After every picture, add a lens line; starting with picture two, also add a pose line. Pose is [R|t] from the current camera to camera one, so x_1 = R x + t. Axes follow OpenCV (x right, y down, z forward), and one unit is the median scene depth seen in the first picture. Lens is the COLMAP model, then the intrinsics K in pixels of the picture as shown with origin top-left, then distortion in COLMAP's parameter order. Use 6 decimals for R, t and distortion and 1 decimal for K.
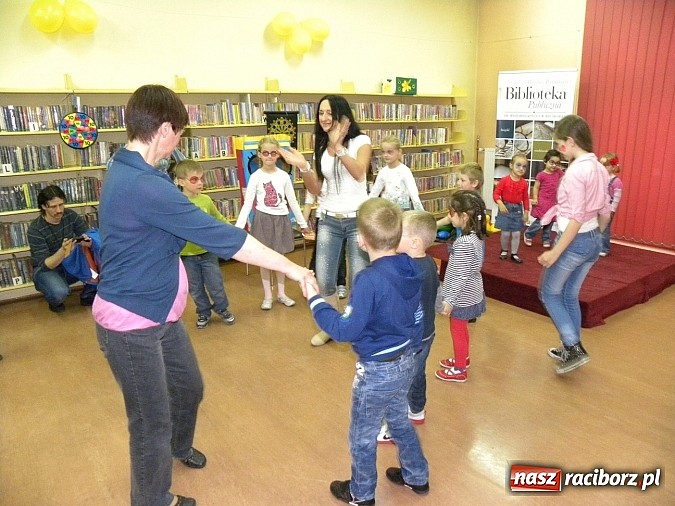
lens RADIAL K [[516.0, 0, 337.5], [0, 516.0, 253.0], [0, 0, 1]] dist [-0.158902, 0.116802]
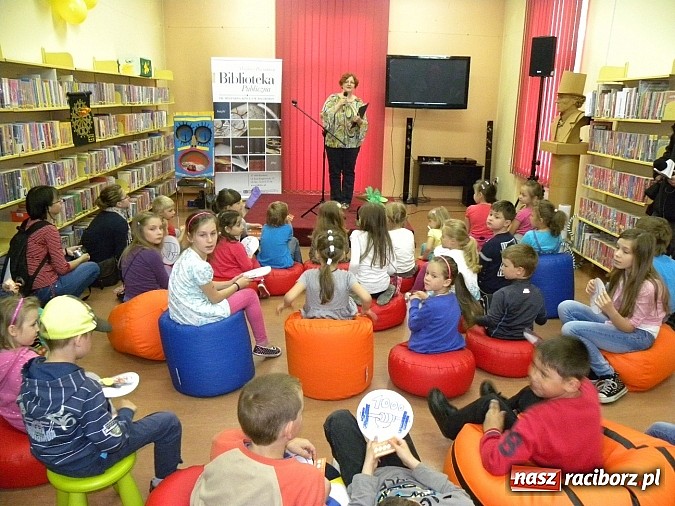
lens RADIAL K [[516.0, 0, 337.5], [0, 516.0, 253.0], [0, 0, 1]] dist [-0.158902, 0.116802]
pose [[0.592615, -0.208795, 0.777954, -0.546841], [0.180837, 0.975652, 0.124101, -0.042817], [-0.784924, 0.067139, 0.615944, 0.178363]]
